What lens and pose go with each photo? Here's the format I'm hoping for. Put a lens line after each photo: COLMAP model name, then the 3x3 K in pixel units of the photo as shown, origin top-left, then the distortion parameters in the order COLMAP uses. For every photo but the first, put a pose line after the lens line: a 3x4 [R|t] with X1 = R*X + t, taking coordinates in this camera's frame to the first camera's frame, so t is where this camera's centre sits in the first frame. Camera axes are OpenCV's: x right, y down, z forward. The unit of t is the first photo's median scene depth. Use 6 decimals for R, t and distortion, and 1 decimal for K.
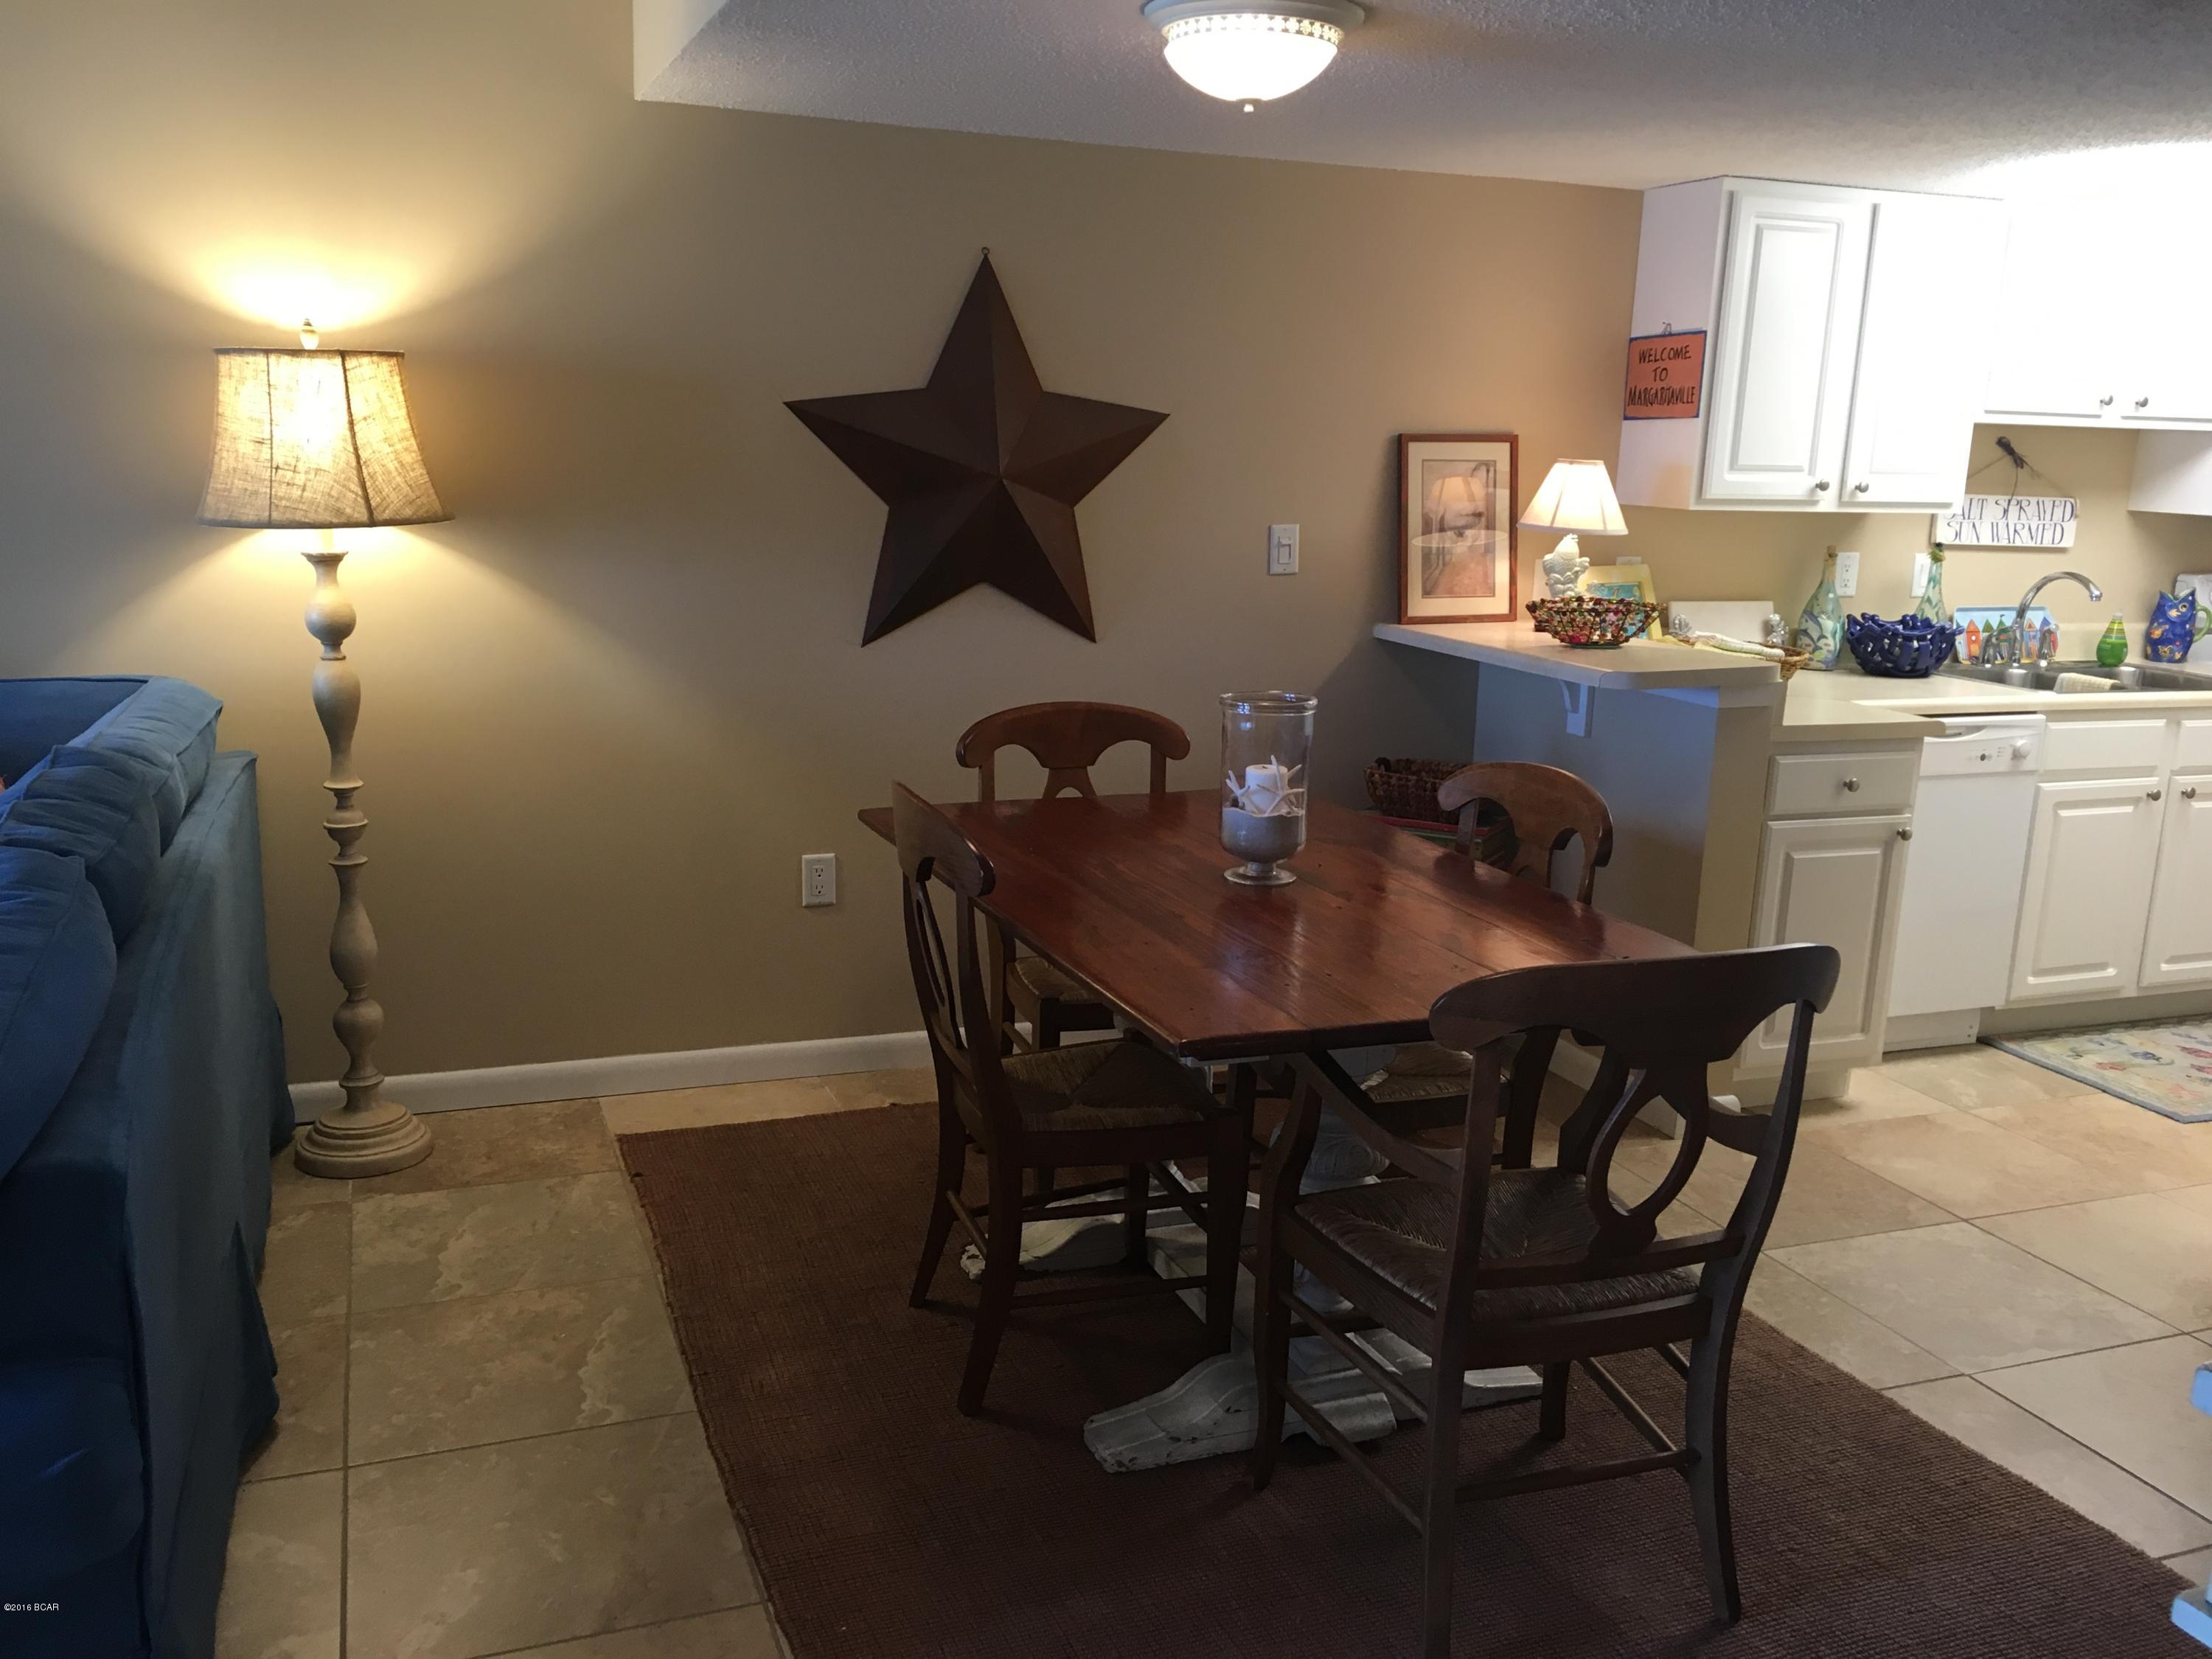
lens RADIAL K [[1872.9, 0, 1098.5], [0, 1872.9, 820.7], [0, 0, 1]] dist [0.086408, -0.110869]
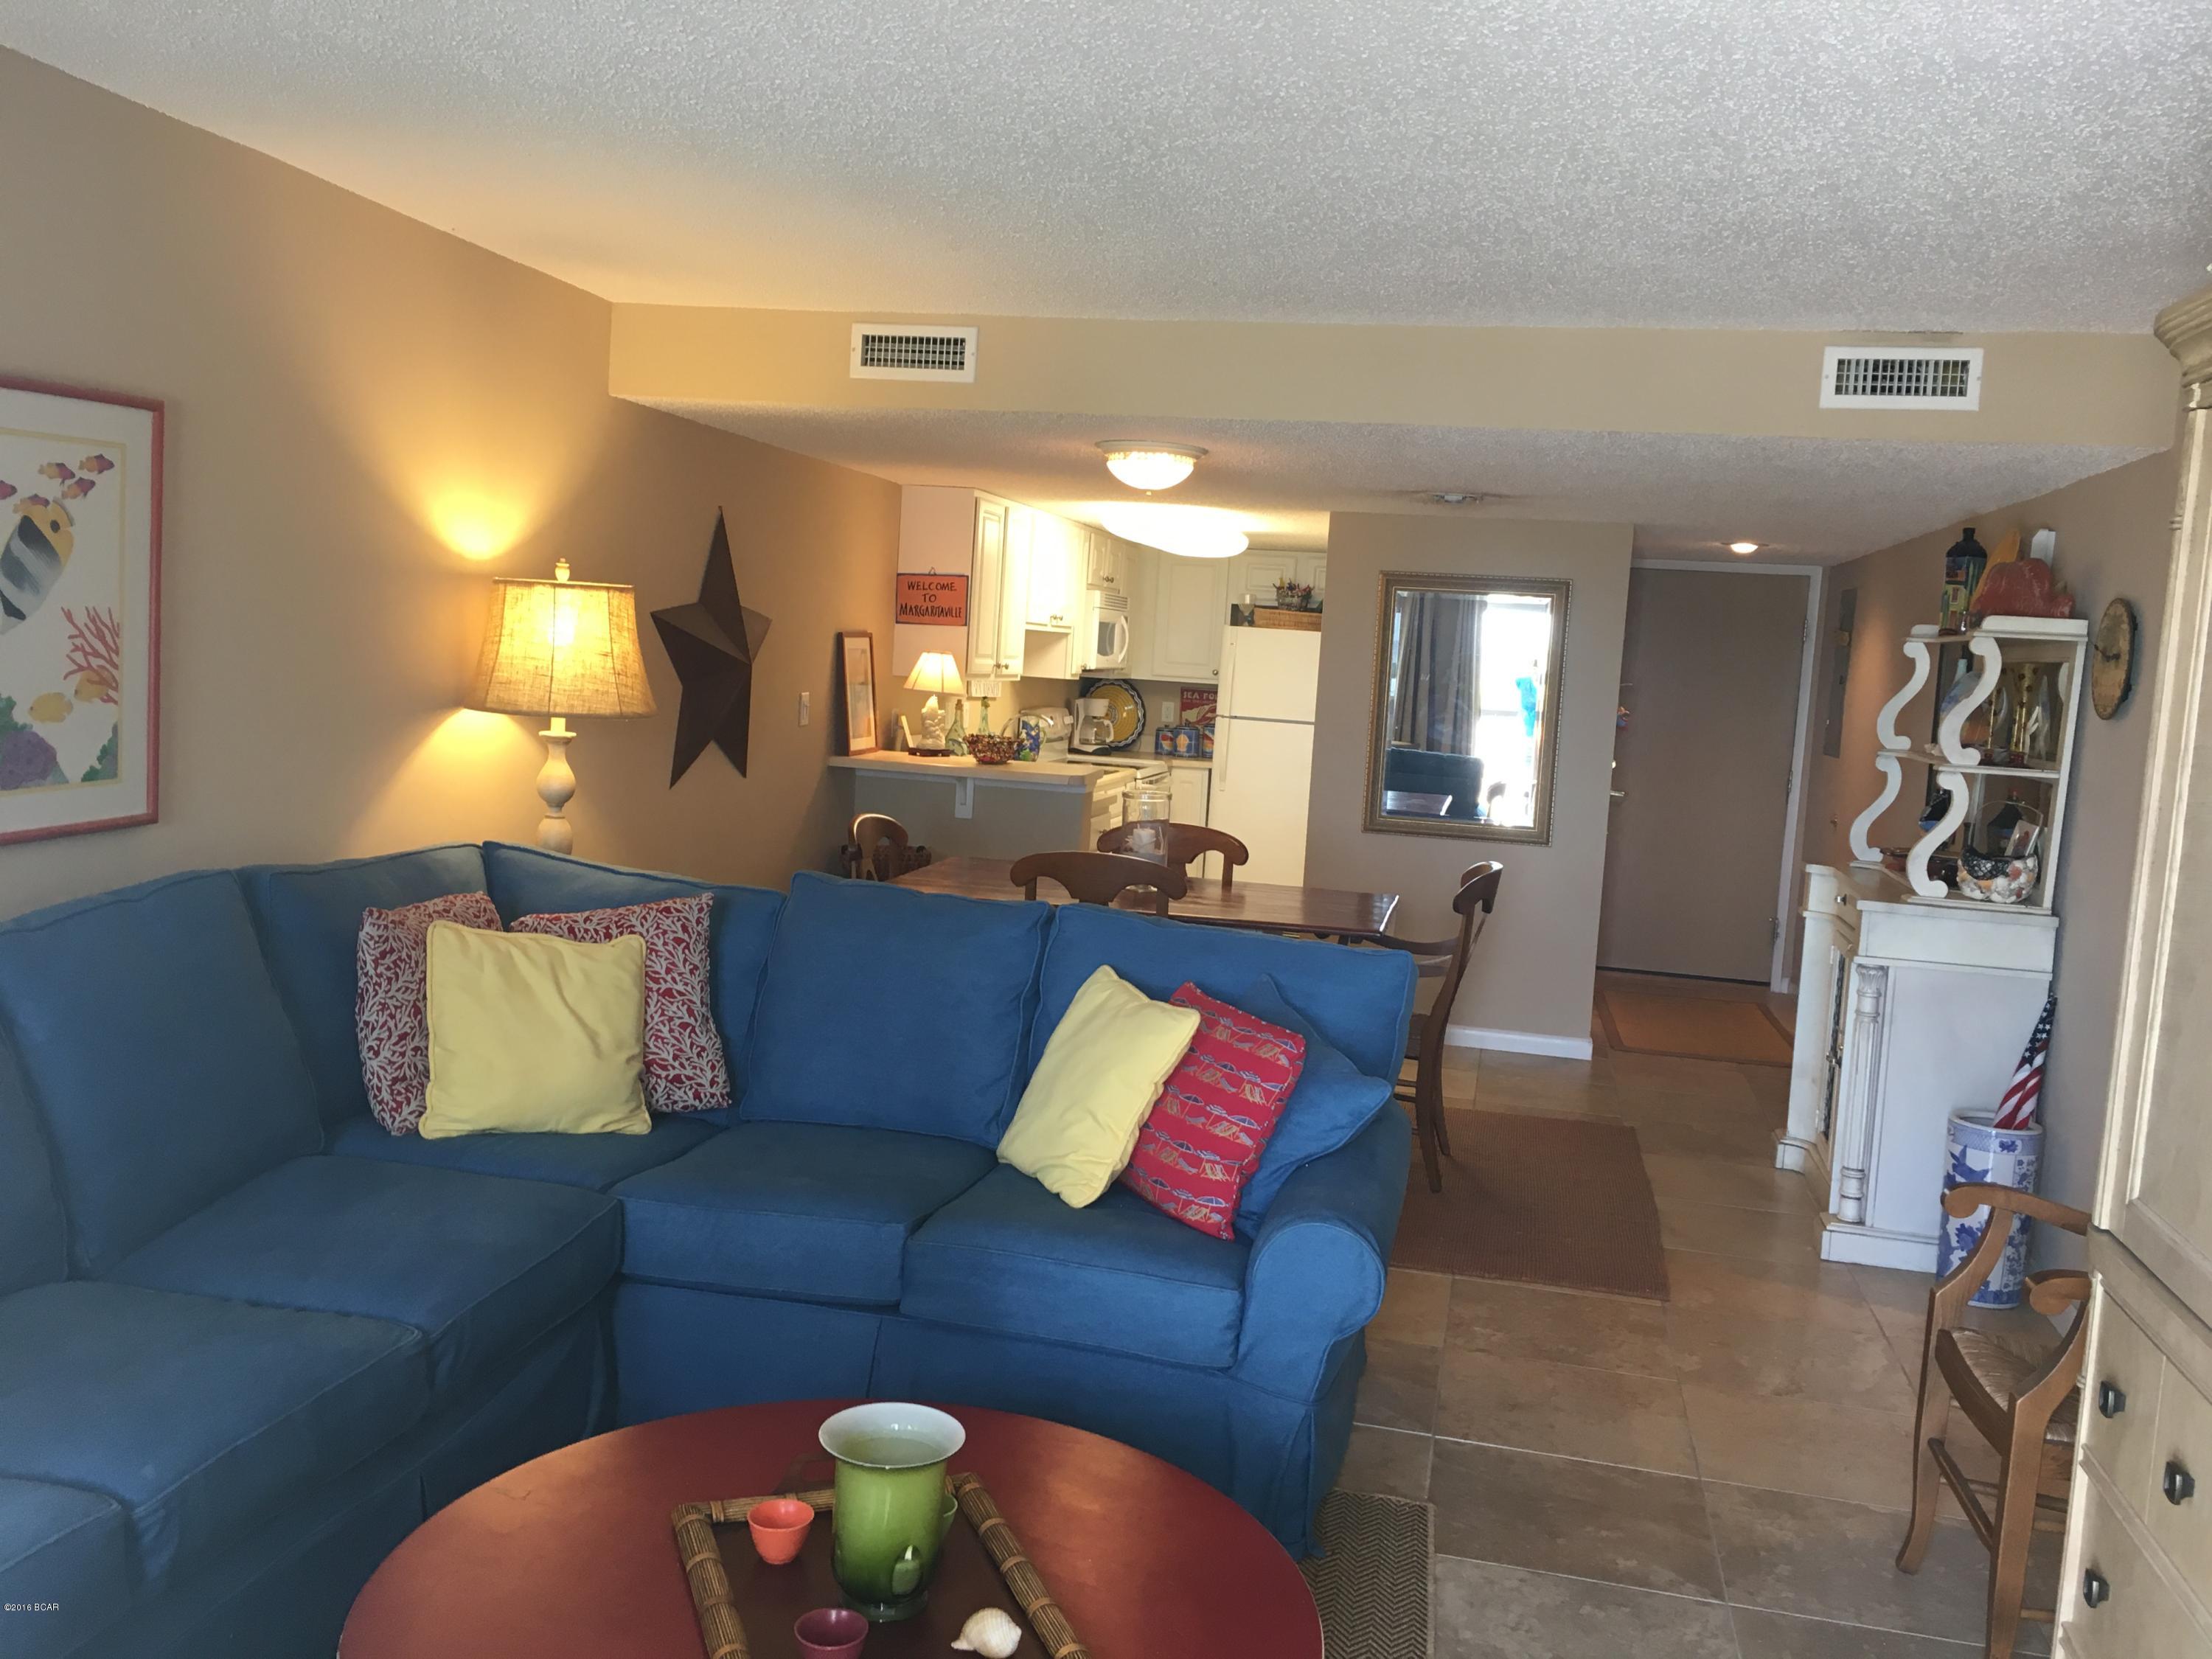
lens RADIAL K [[1872.9, 0, 1105.5], [0, 1872.9, 813.8], [0, 0, 1]] dist [0.086408, -0.110869]
pose [[0.552859, -0.070753, 0.830266, -0.976745], [0.126020, 0.992027, 0.000624, -0.033009], [-0.823690, 0.104285, 0.557368, -0.007917]]
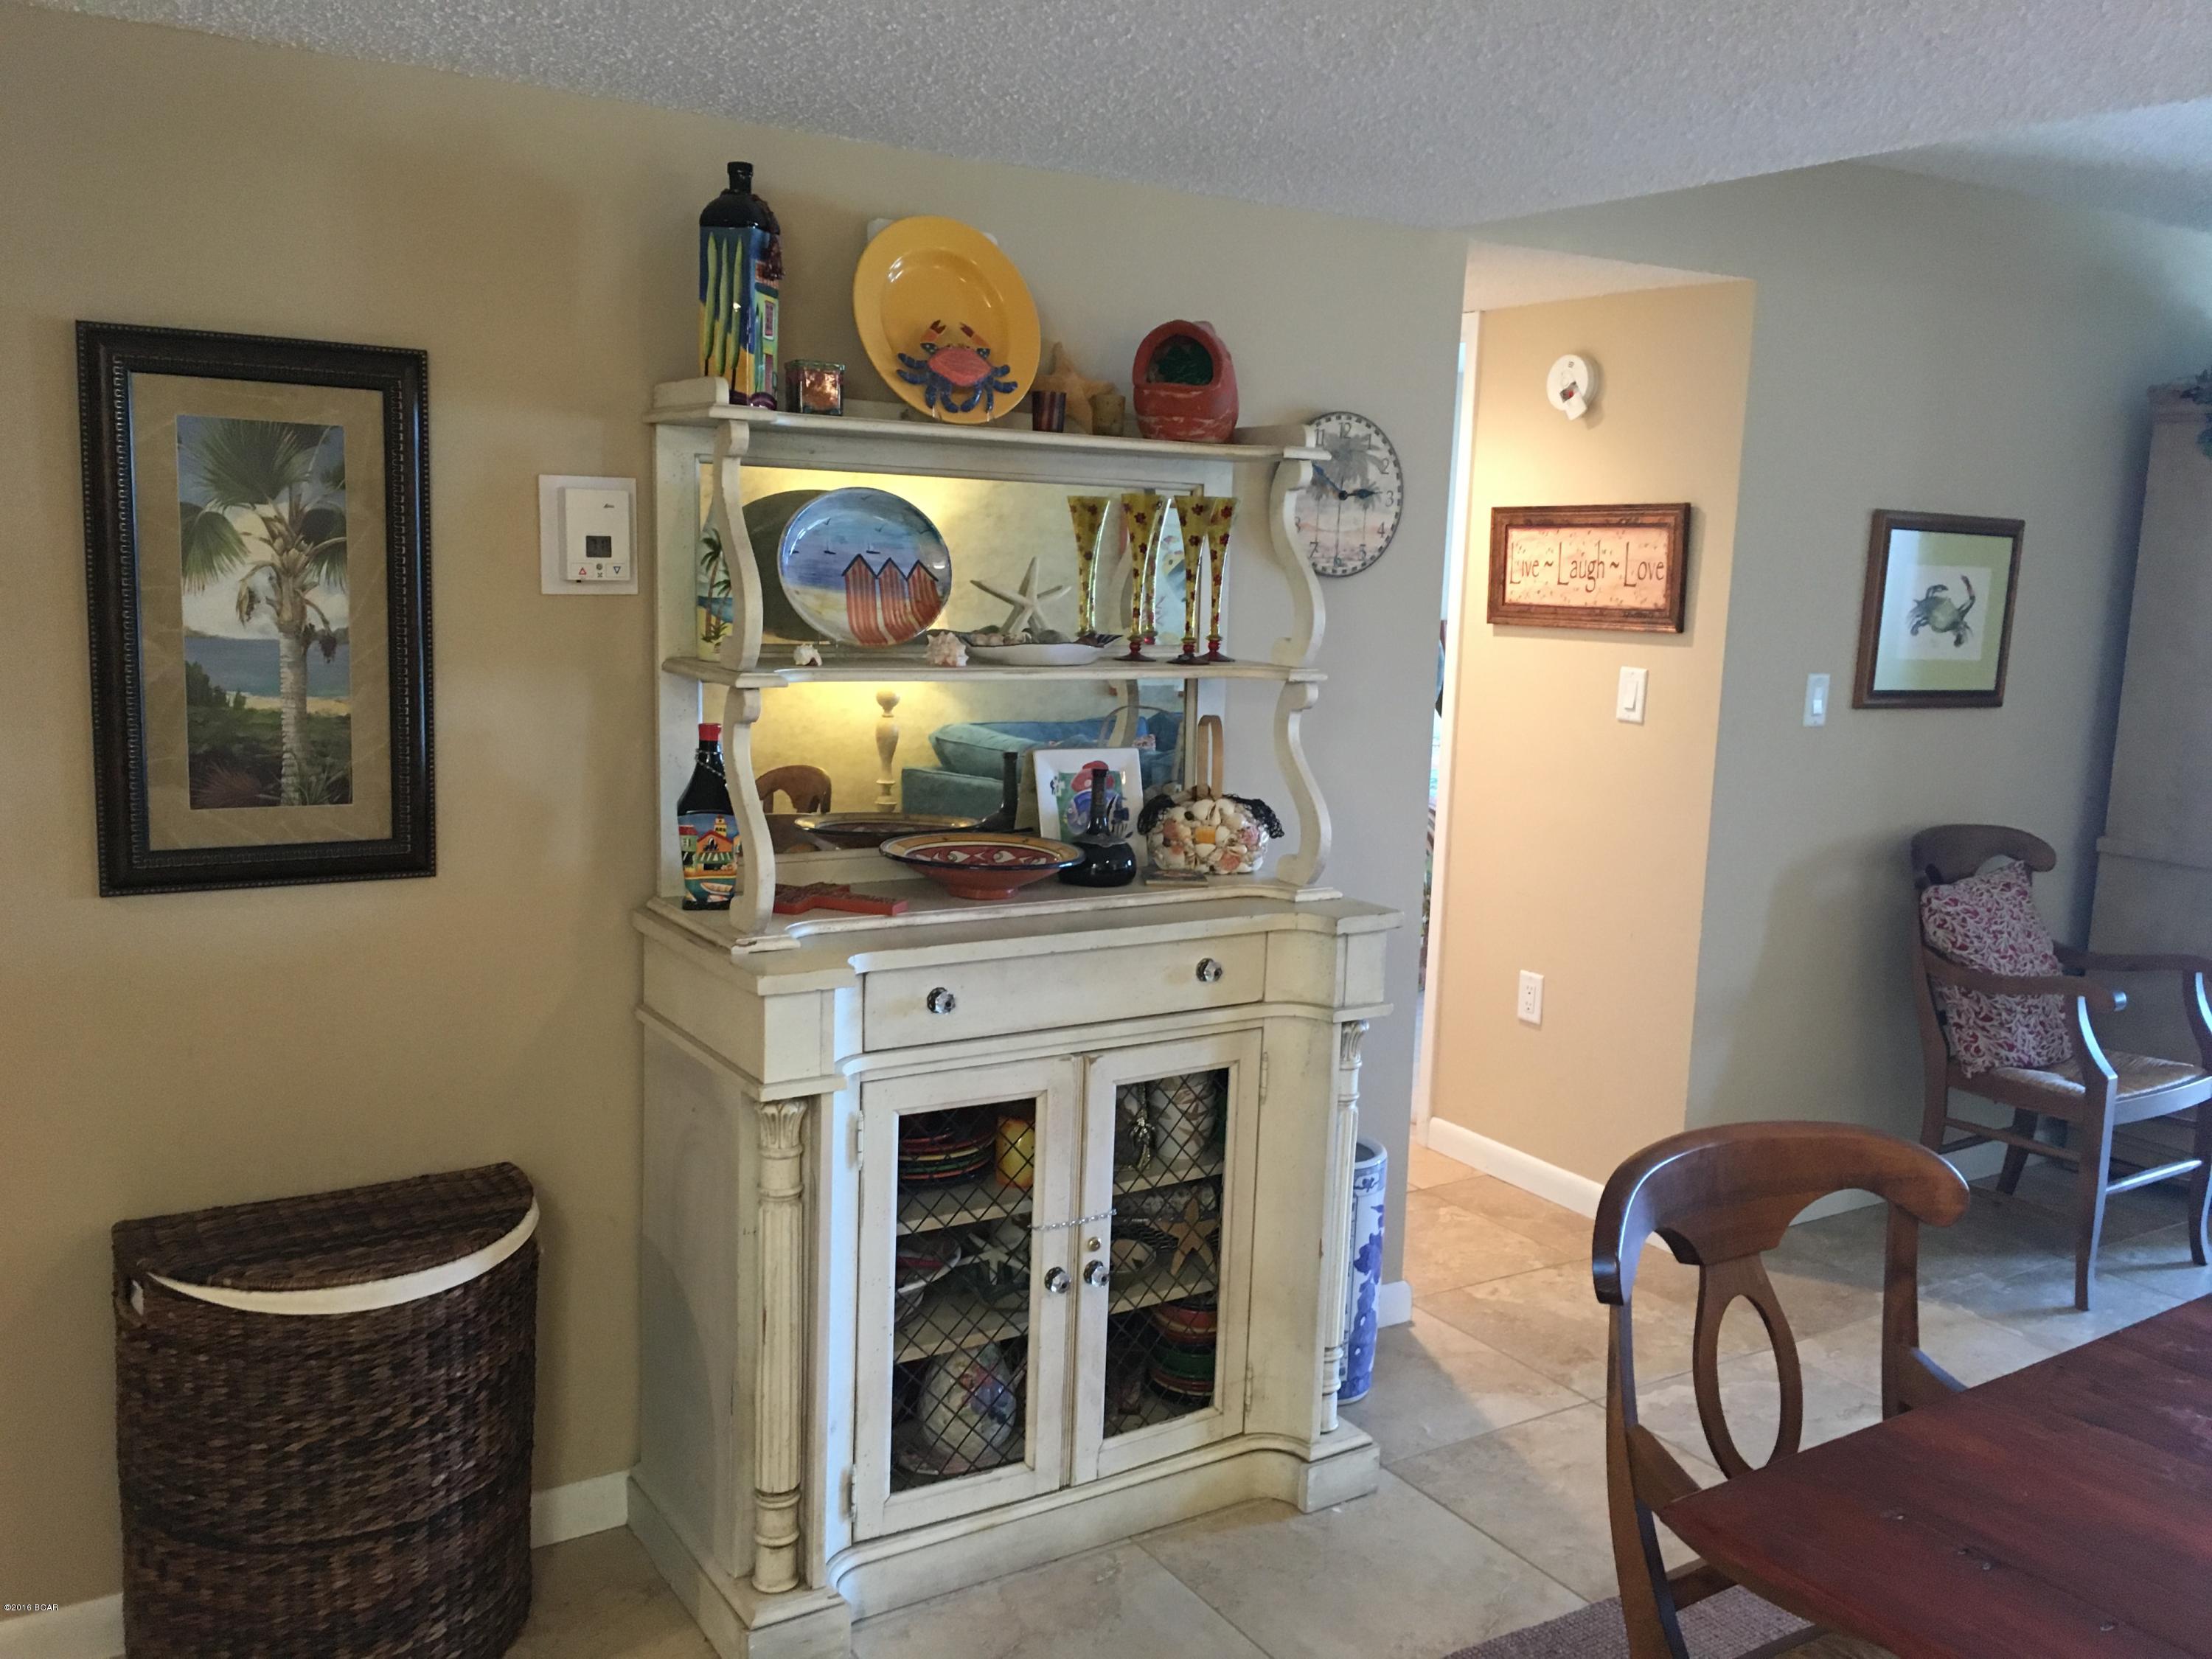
lens RADIAL K [[1872.9, 0, 1114.5], [0, 1872.9, 824.7], [0, 0, 1]] dist [0.086408, -0.110869]
pose [[-0.975725, -0.034630, -0.216243, 0.370523], [-0.108532, 0.934095, 0.340127, -0.165075], [0.190213, 0.355340, -0.915179, 0.795857]]
